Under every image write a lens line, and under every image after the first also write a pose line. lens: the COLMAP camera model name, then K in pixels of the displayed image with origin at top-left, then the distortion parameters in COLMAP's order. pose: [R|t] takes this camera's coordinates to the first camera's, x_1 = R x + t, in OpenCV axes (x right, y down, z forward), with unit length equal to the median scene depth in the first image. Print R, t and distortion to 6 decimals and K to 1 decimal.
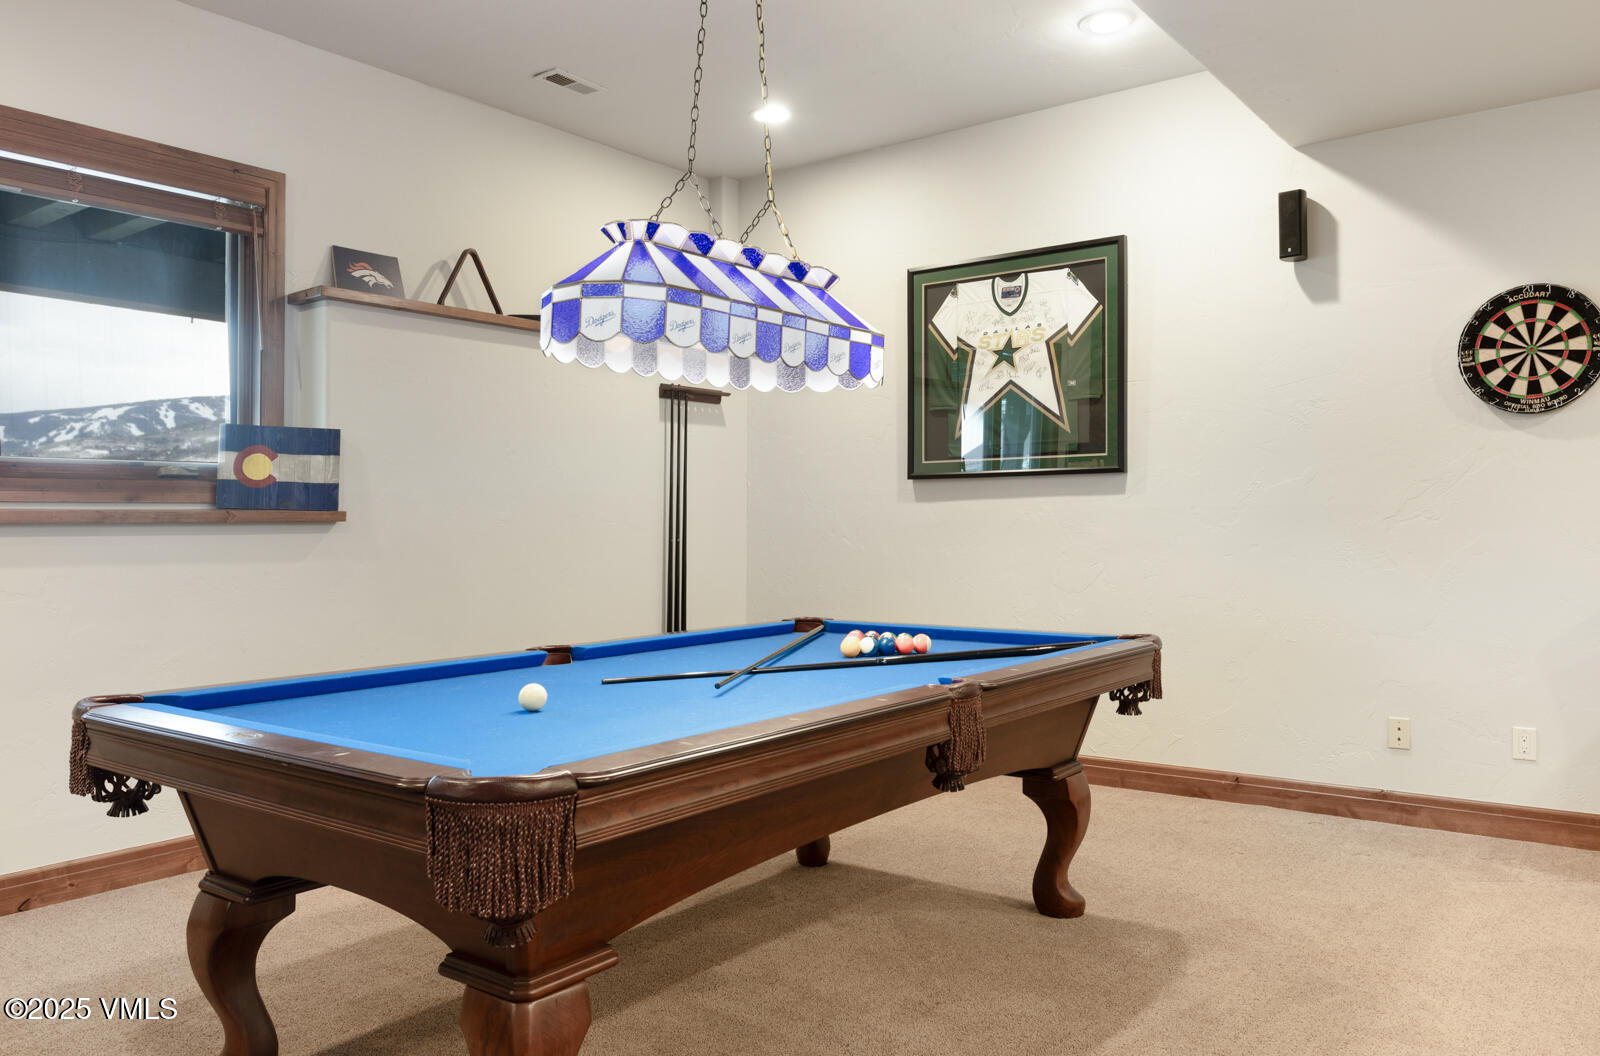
lens RADIAL K [[1196.4, 0, 800.0], [0, 1196.4, 528.0], [0, 0, 1]] dist [-0.003743, -0.012079]
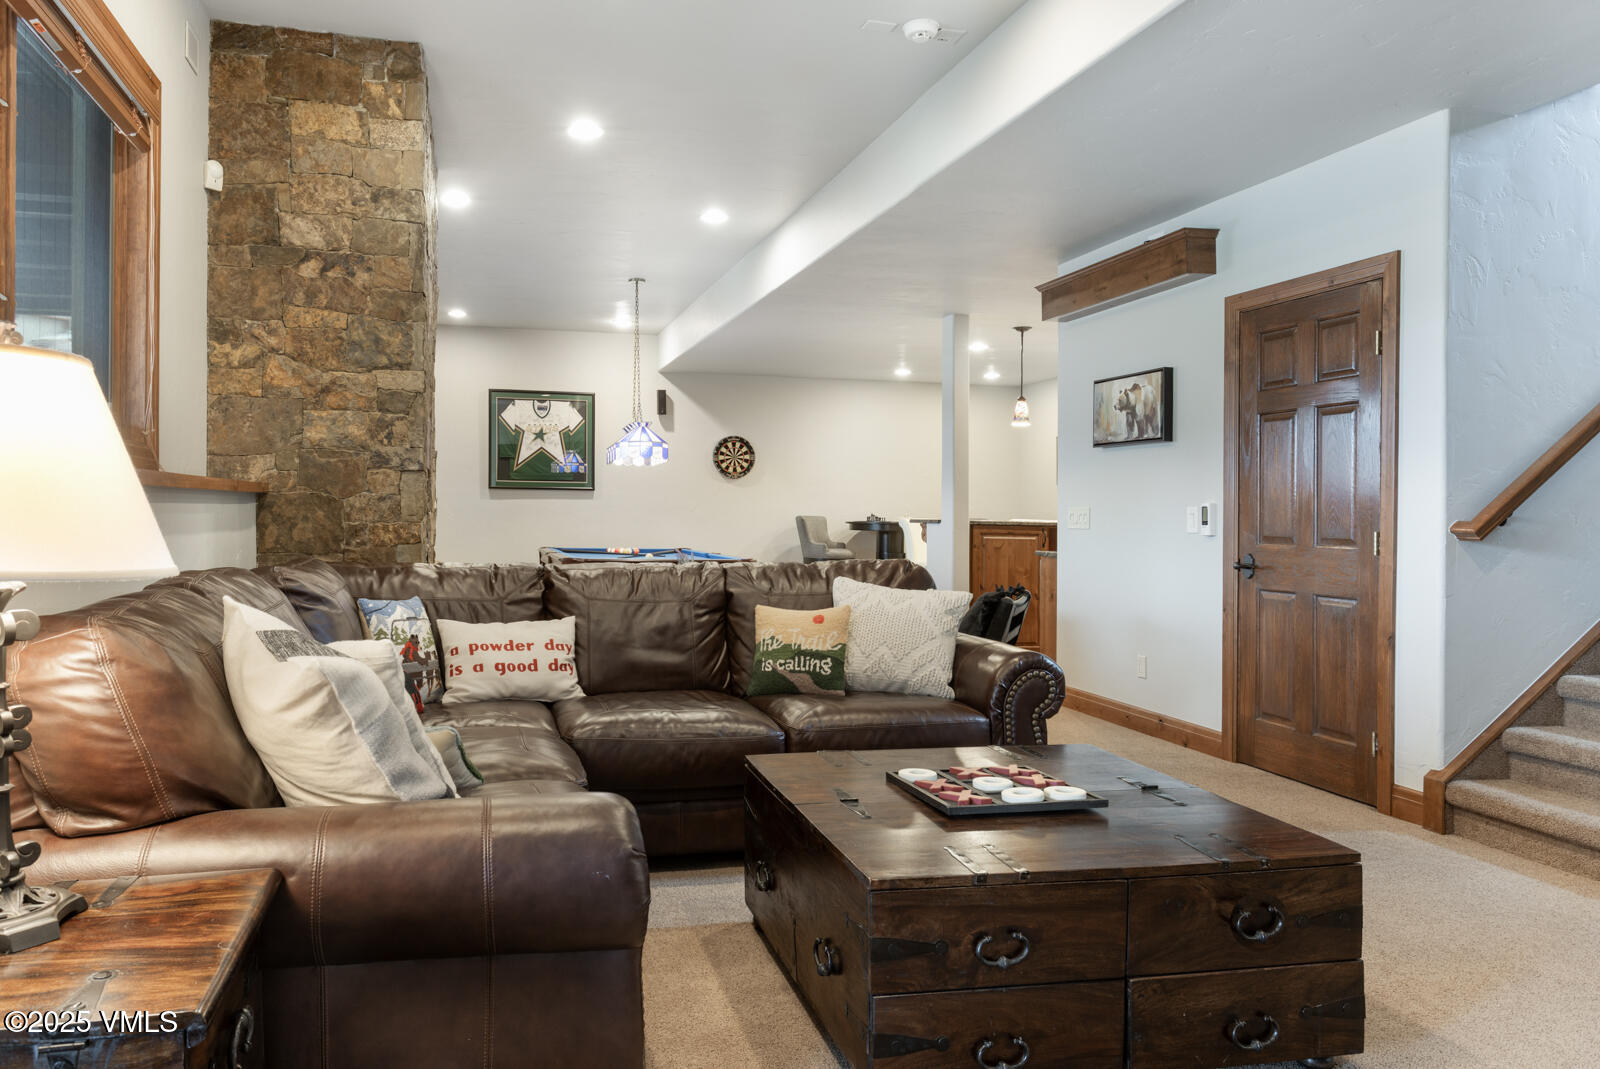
lens RADIAL K [[1139.1, 0, 798.5], [0, 1139.1, 510.4], [0, 0, 1]] dist [-0.000986, -0.000059]
pose [[0.592198, 0.022715, 0.805472, -1.421654], [-0.014894, 0.999740, -0.017243, 0.029801], [-0.805655, -0.001785, 0.592383, -0.748337]]
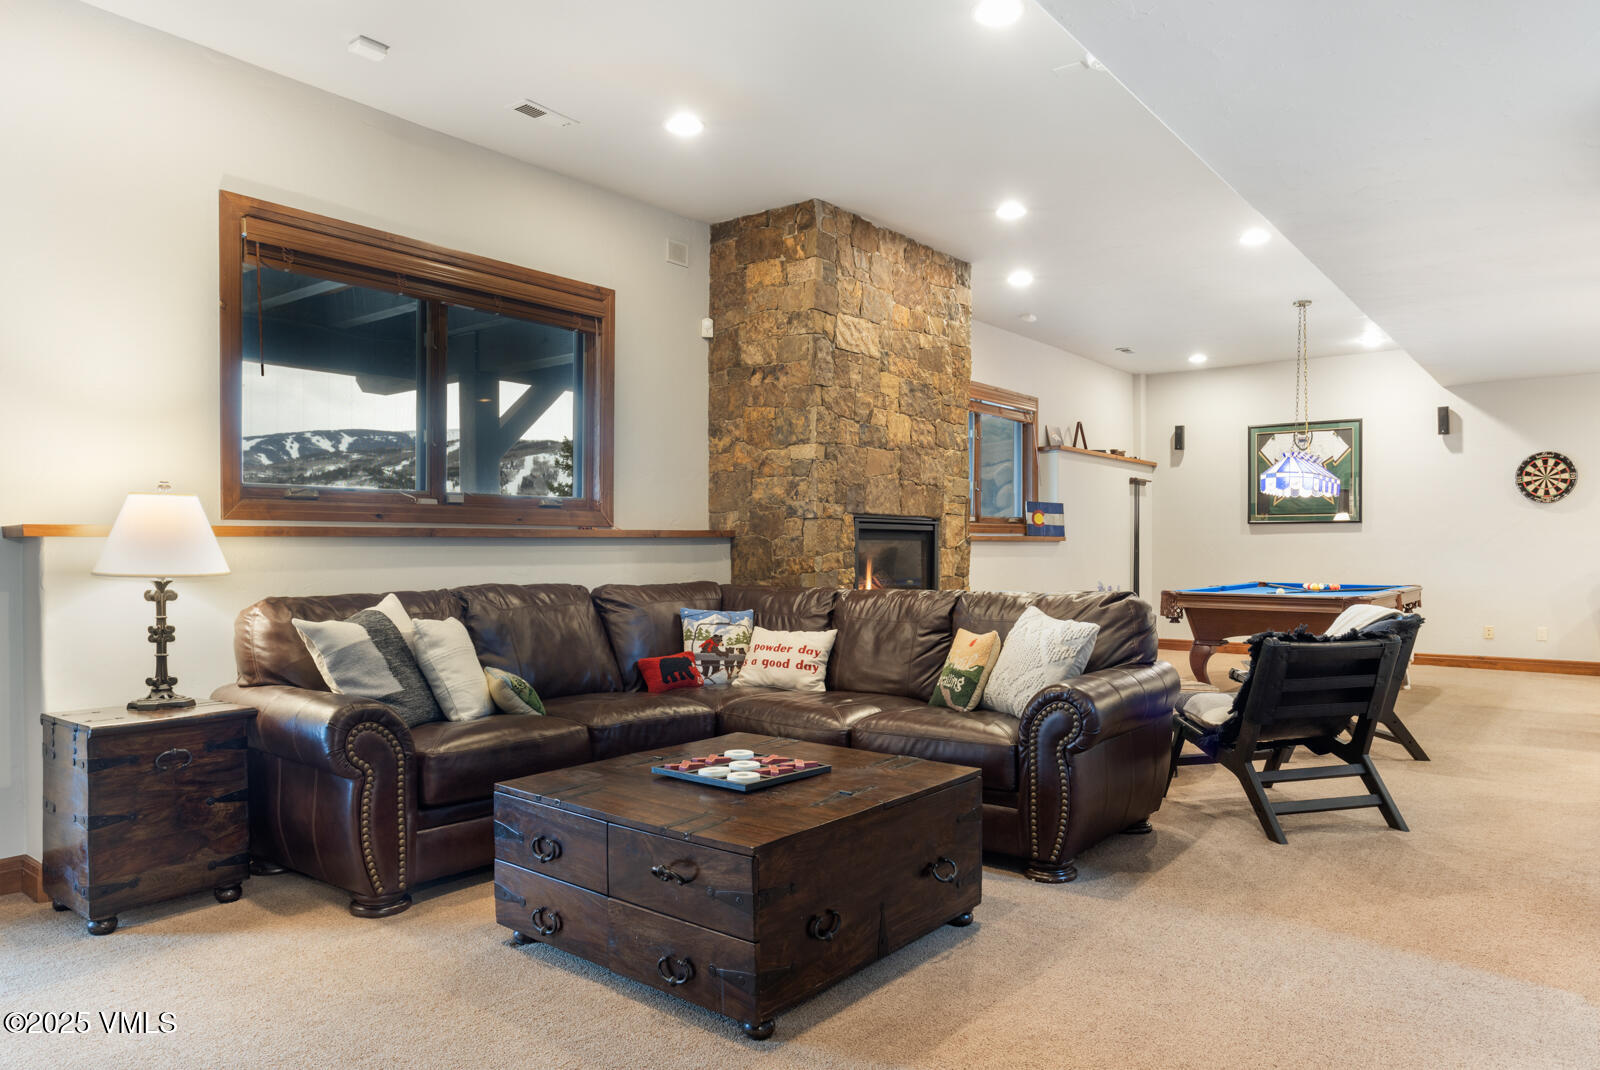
lens RADIAL K [[1138.2, 0, 800.0], [0, 1138.2, 535.0], [0, 0, 1]] dist [-0.006363, 0.002198]
pose [[0.999941, 0.010611, -0.002222, -0.832062], [-0.010646, 0.999808, -0.016475, 0.024772], [0.002047, 0.016498, 0.999862, -1.218978]]
